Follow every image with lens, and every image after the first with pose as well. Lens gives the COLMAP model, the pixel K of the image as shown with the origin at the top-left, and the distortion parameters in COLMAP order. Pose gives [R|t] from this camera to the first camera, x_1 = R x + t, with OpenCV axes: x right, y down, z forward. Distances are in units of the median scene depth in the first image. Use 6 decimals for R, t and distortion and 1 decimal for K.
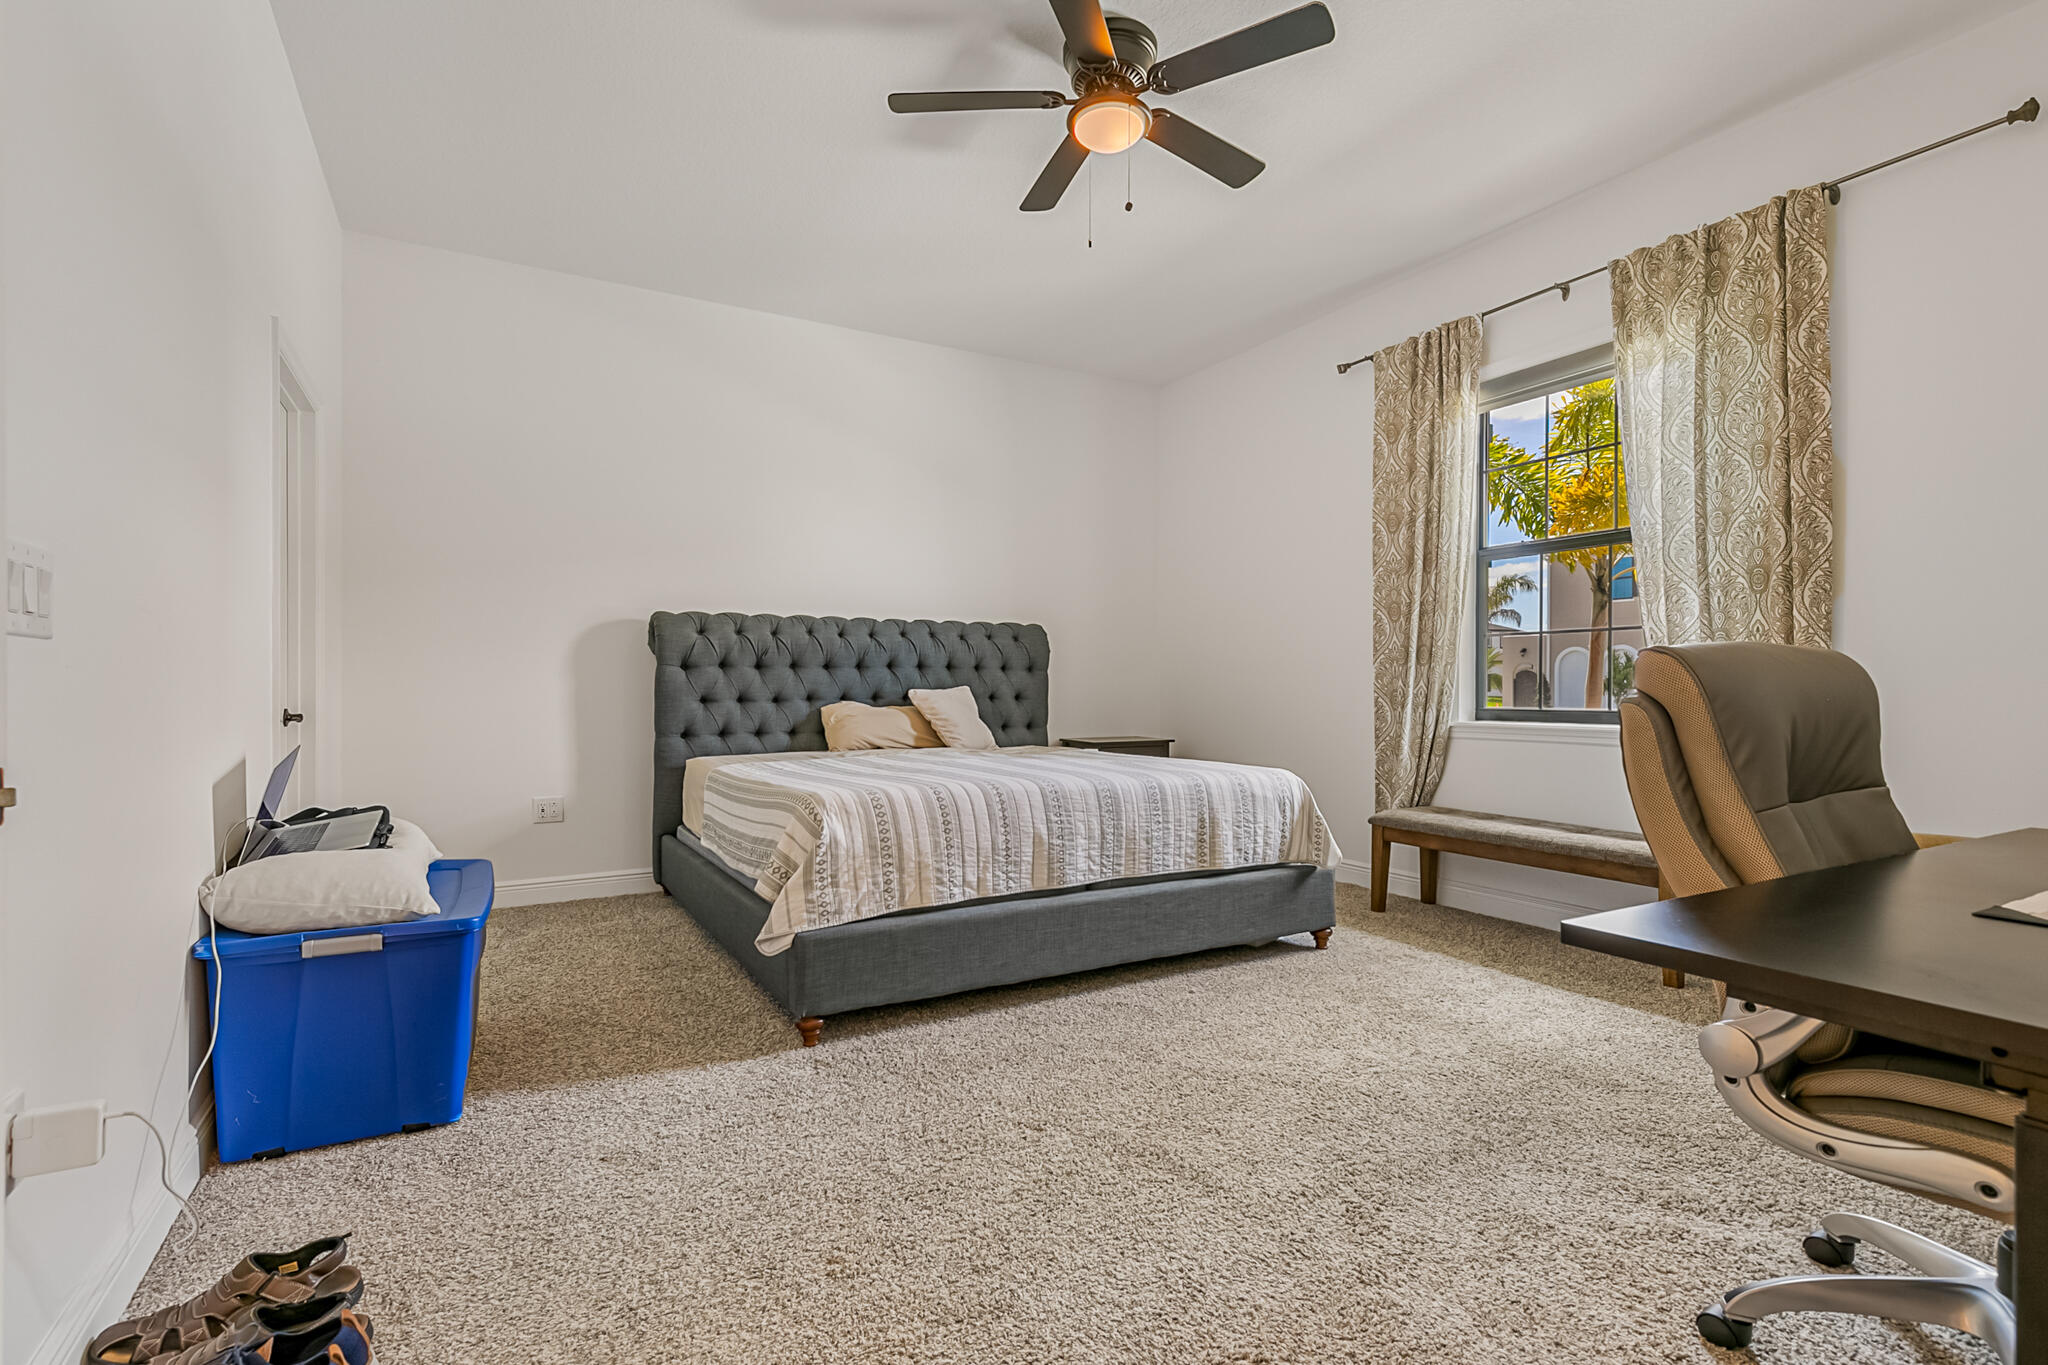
lens RADIAL K [[918.9, 0, 1024.7], [0, 918.9, 686.9], [0, 0, 1]] dist [0.003332, 0.000132]
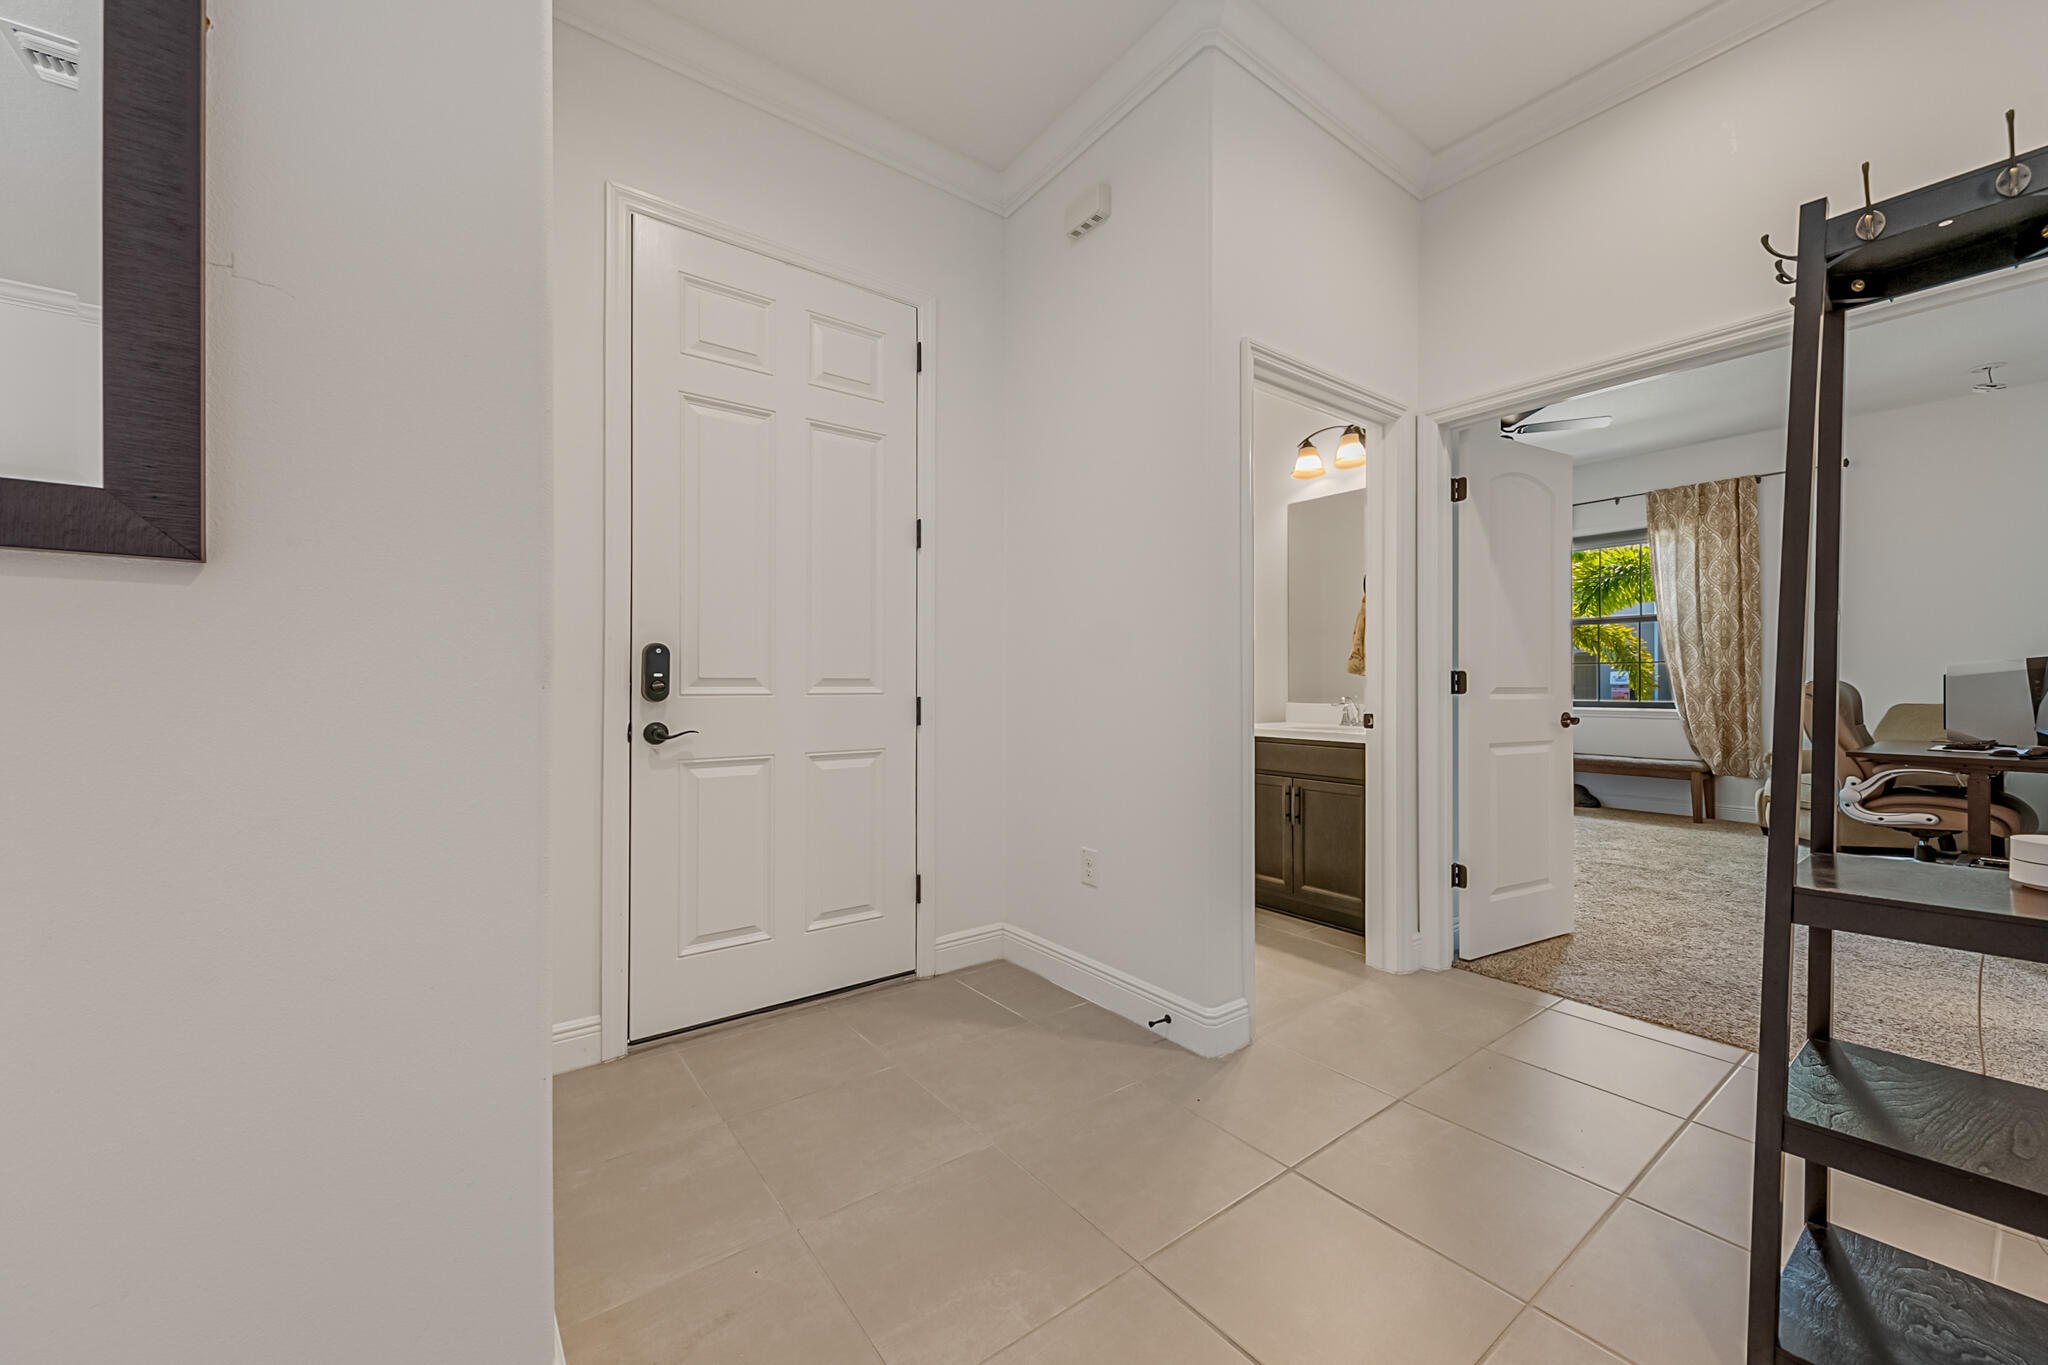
lens RADIAL K [[770.0, 0, 1028.7], [0, 770.0, 682.0], [0, 0, 1]] dist [0.003419, -0.000324]
pose [[0.990699, -0.011200, 0.135607, -1.137098], [0.012156, 0.999907, -0.006227, -0.031133], [-0.135524, 0.007818, 0.990743, -0.632073]]
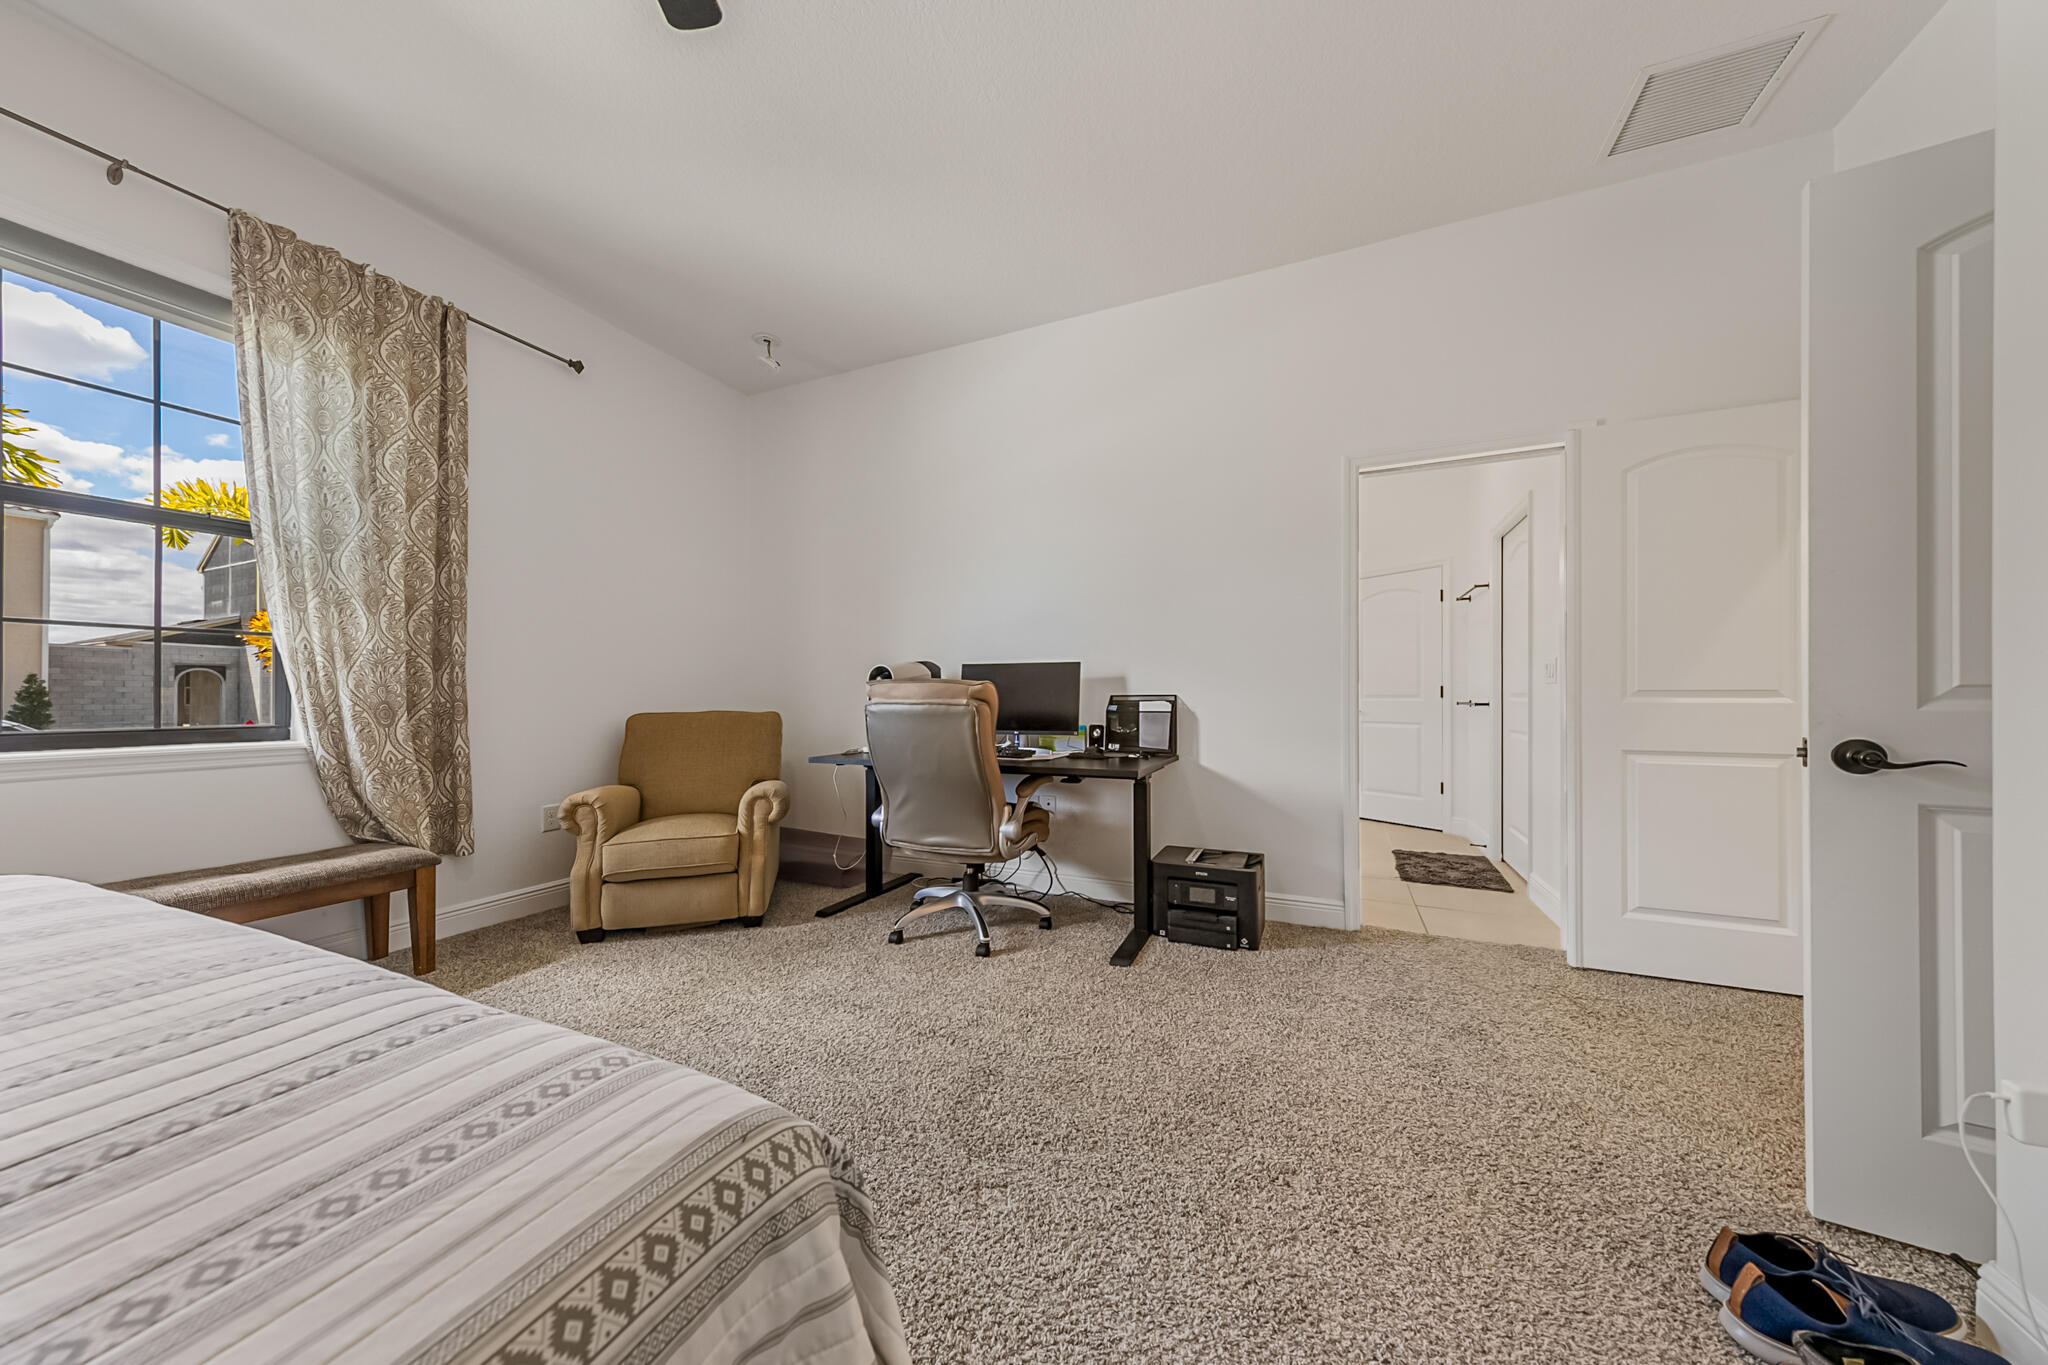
lens RADIAL K [[670.8, 0, 1021.0], [0, 670.8, 693.3], [0, 0, 1]] dist [0.000528, 0.000004]
pose [[-0.603860, -0.011708, 0.797004, -0.353348], [-0.005295, 0.999929, 0.010677, -0.018278], [-0.797073, 0.002227, -0.603879, 0.882686]]
